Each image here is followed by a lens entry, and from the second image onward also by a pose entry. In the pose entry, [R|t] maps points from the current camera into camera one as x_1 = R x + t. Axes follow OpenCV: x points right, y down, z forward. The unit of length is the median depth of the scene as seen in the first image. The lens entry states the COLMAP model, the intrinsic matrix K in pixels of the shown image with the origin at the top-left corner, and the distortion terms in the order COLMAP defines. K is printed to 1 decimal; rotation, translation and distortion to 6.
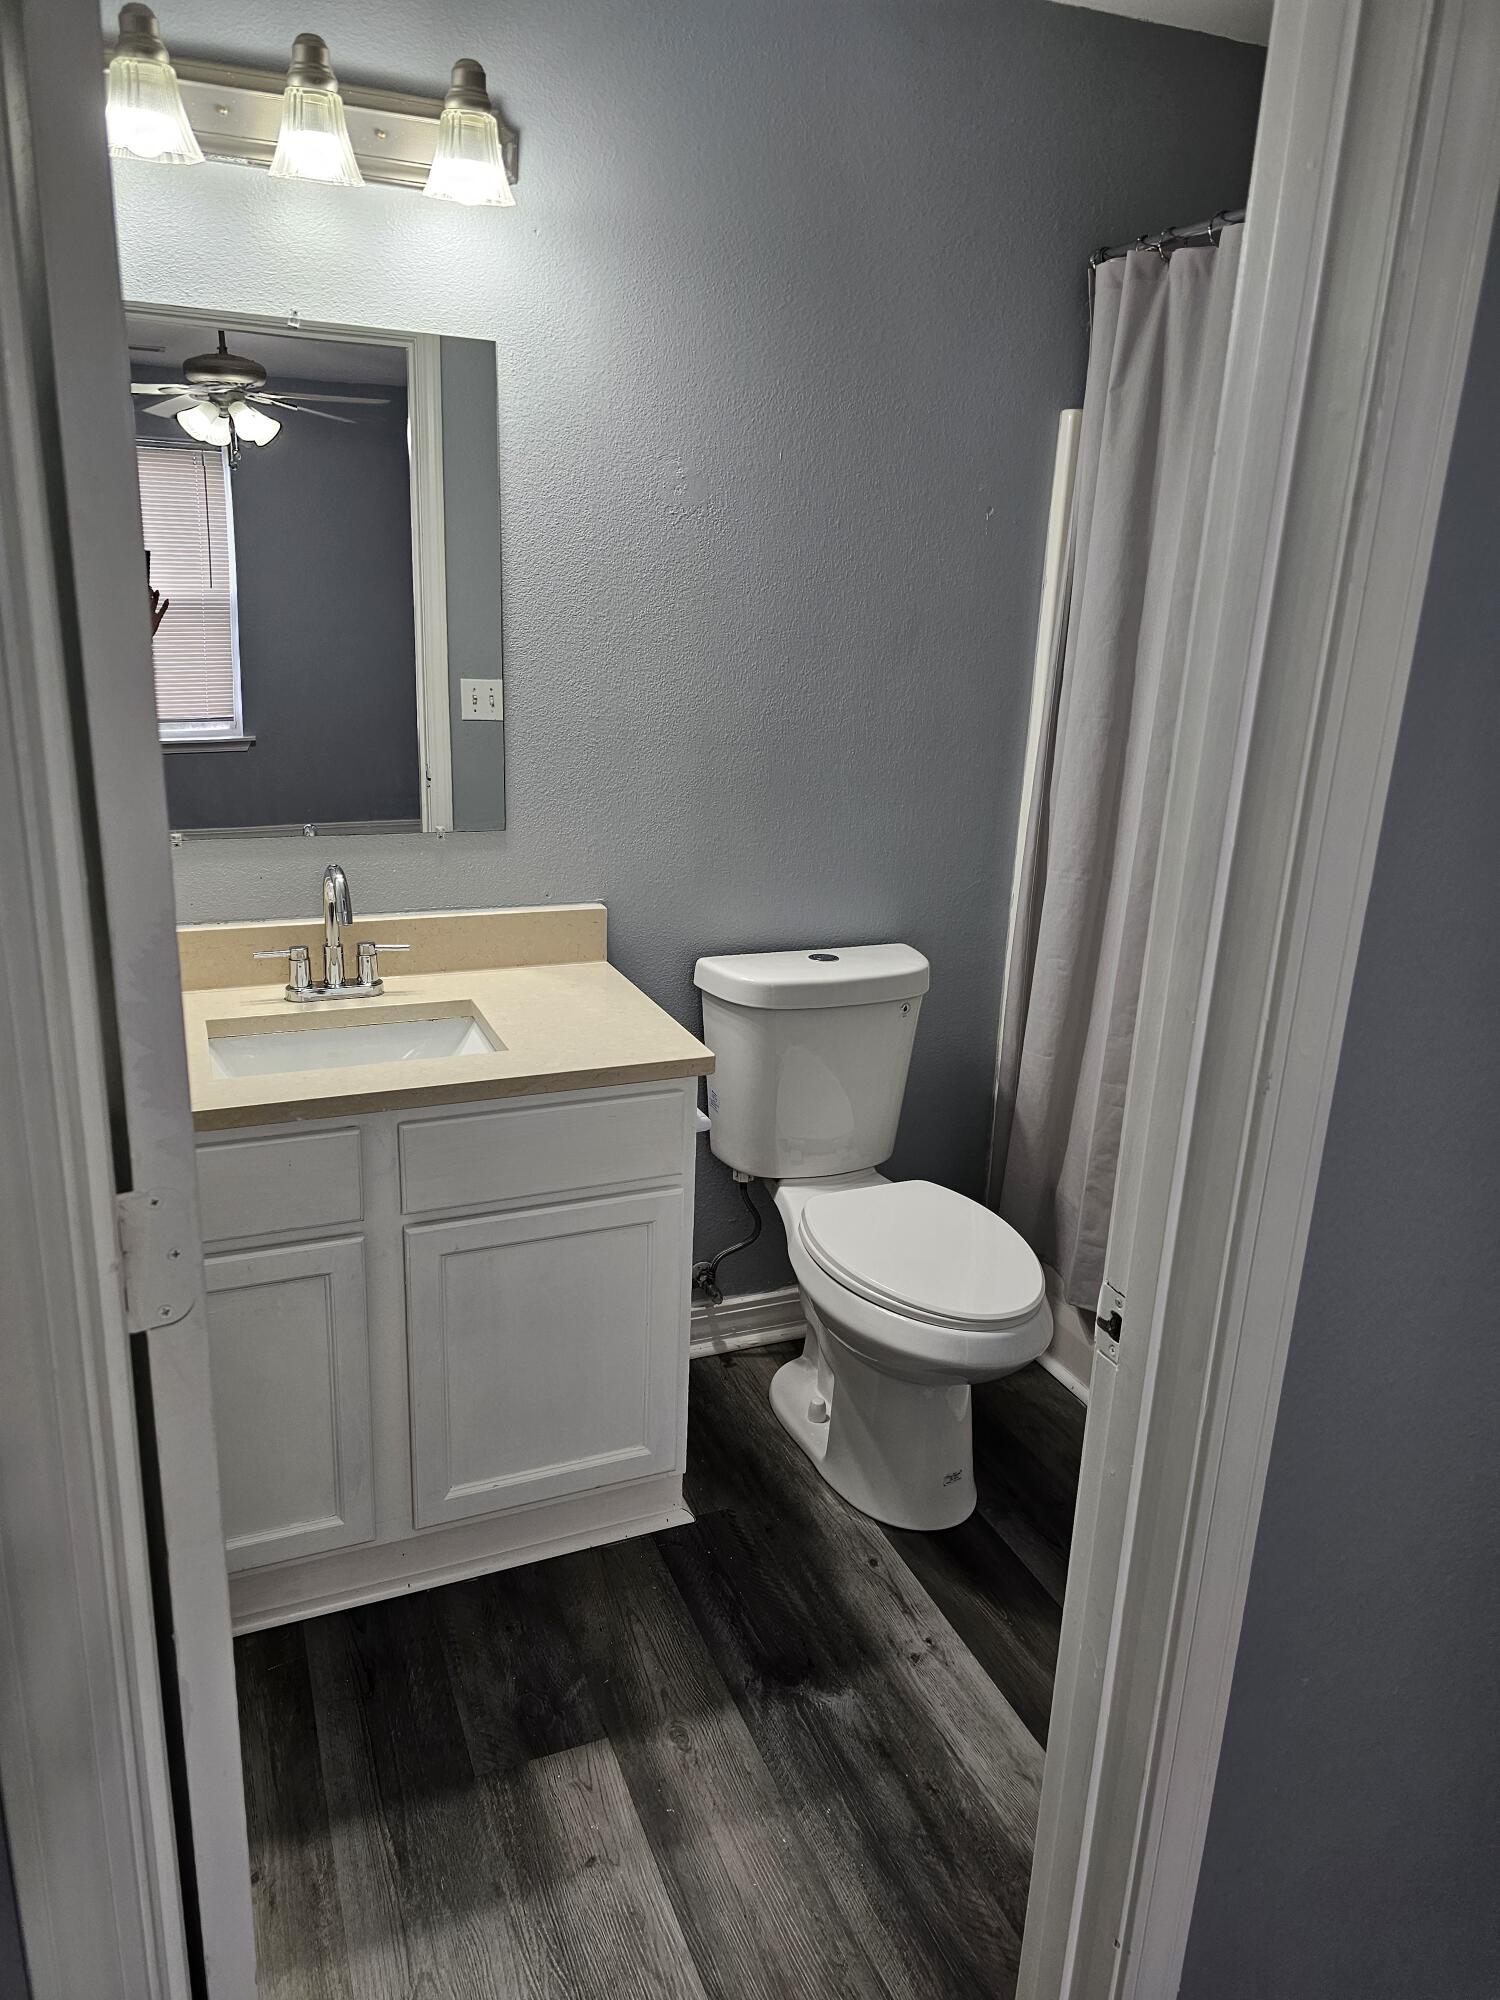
lens RADIAL K [[1368.8, 0, 744.0], [0, 1368.8, 985.8], [0, 0, 1]] dist [0.049586, -0.054935]
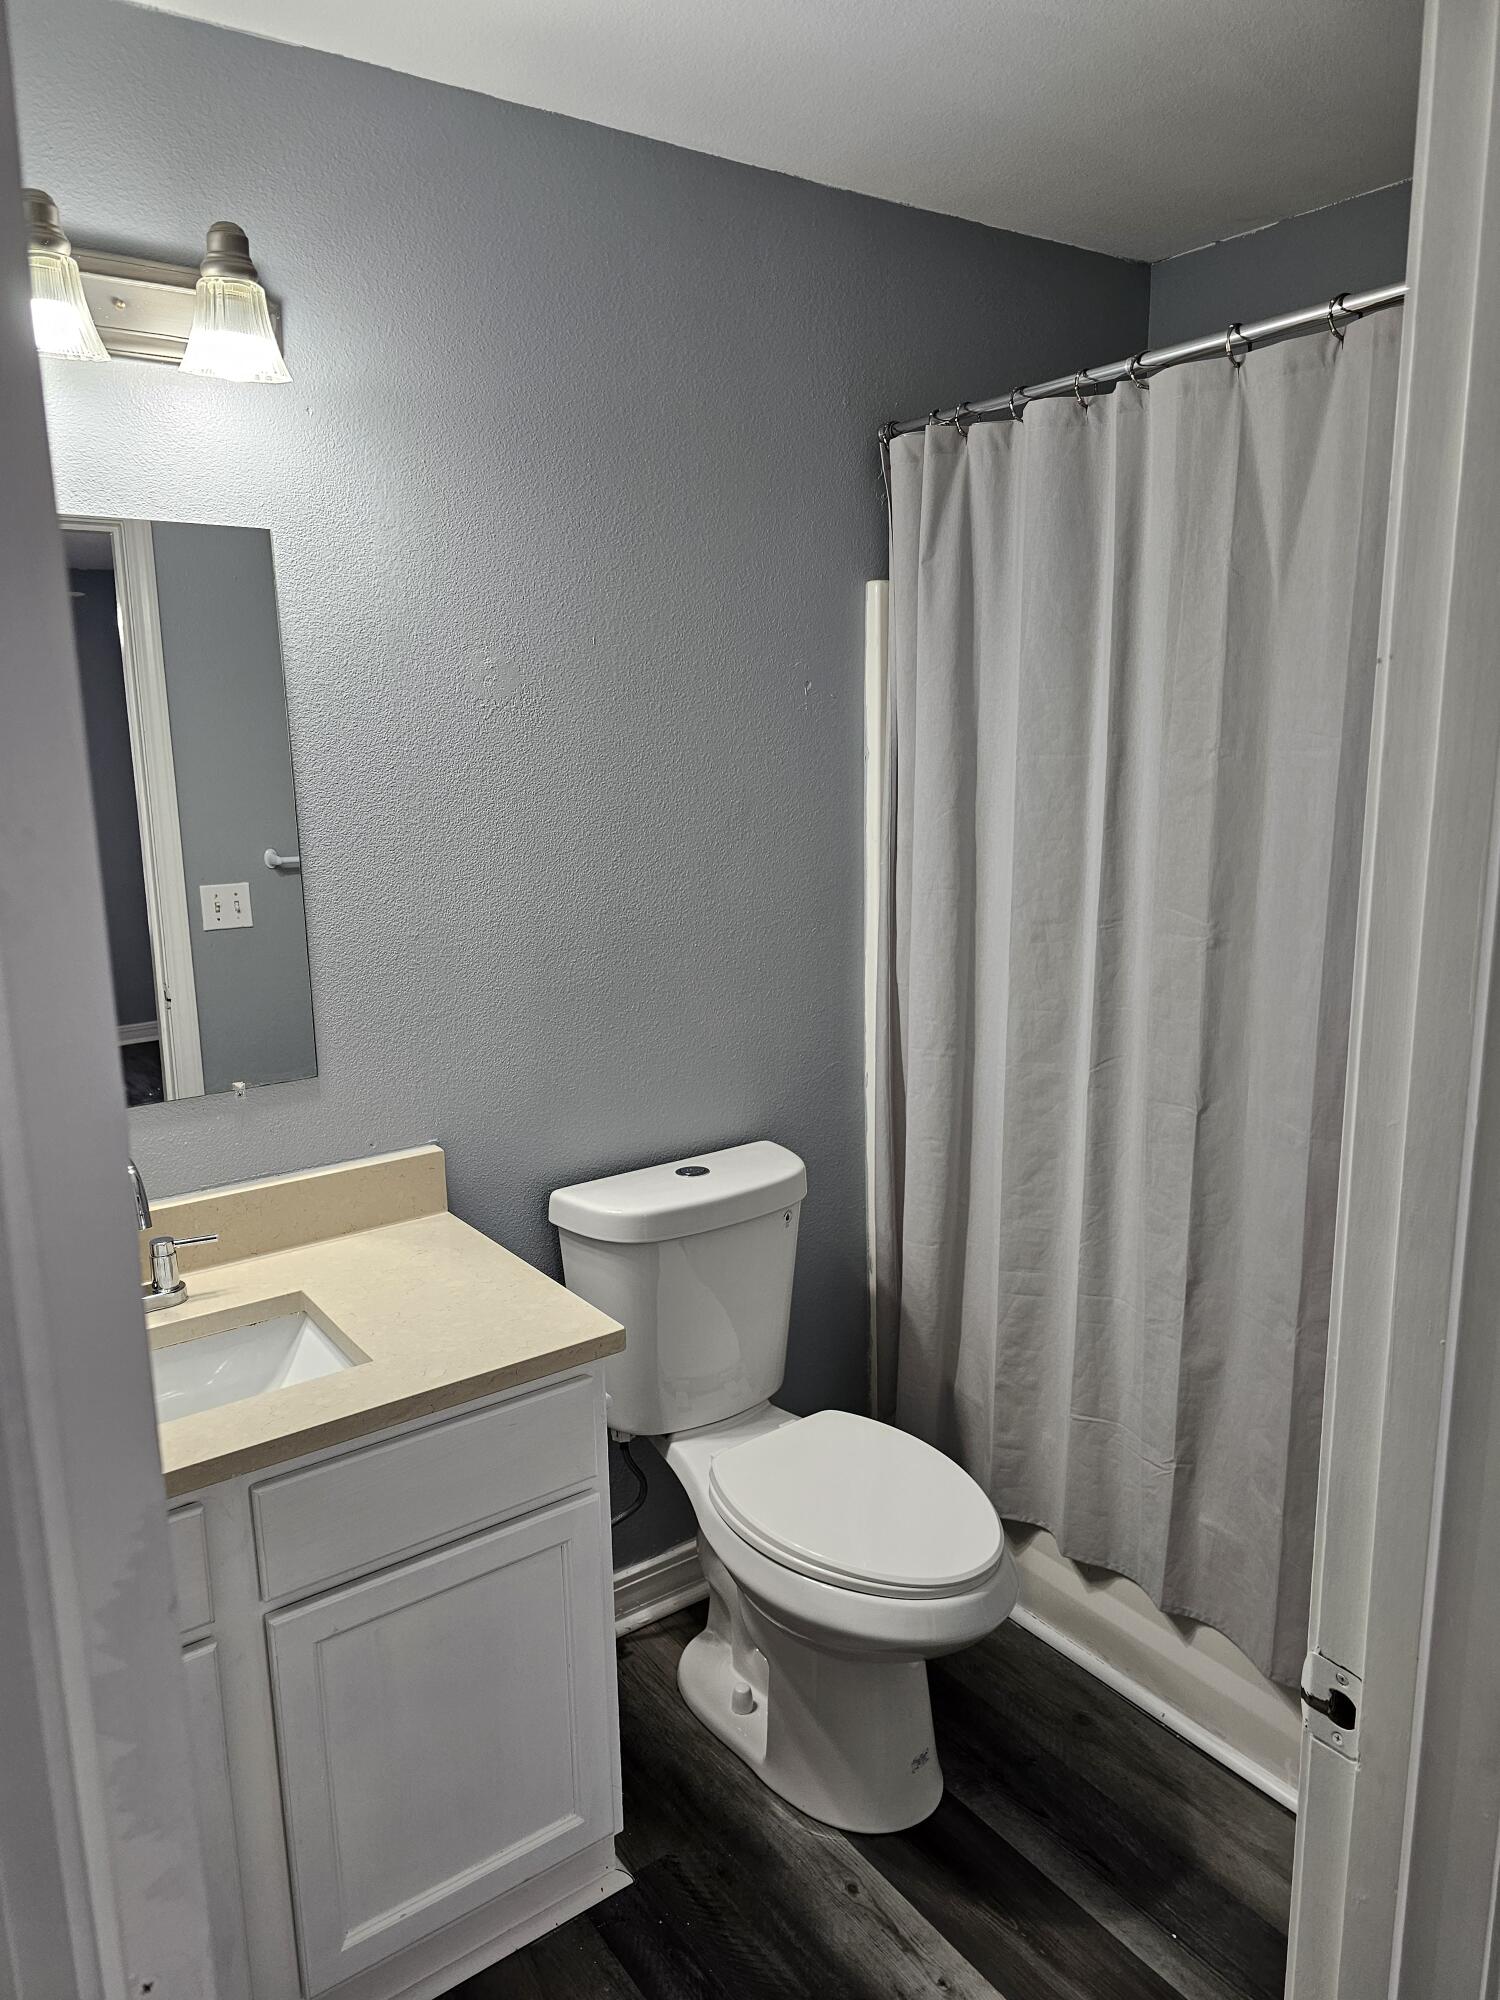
lens RADIAL K [[1368.8, 0, 756.8], [0, 1368.8, 990.1], [0, 0, 1]] dist [0.049586, -0.054935]
pose [[0.972158, -0.096909, 0.213348, -0.087573], [0.117429, 0.989378, -0.085681, -0.062630], [-0.202779, 0.108349, 0.973212, 0.110516]]
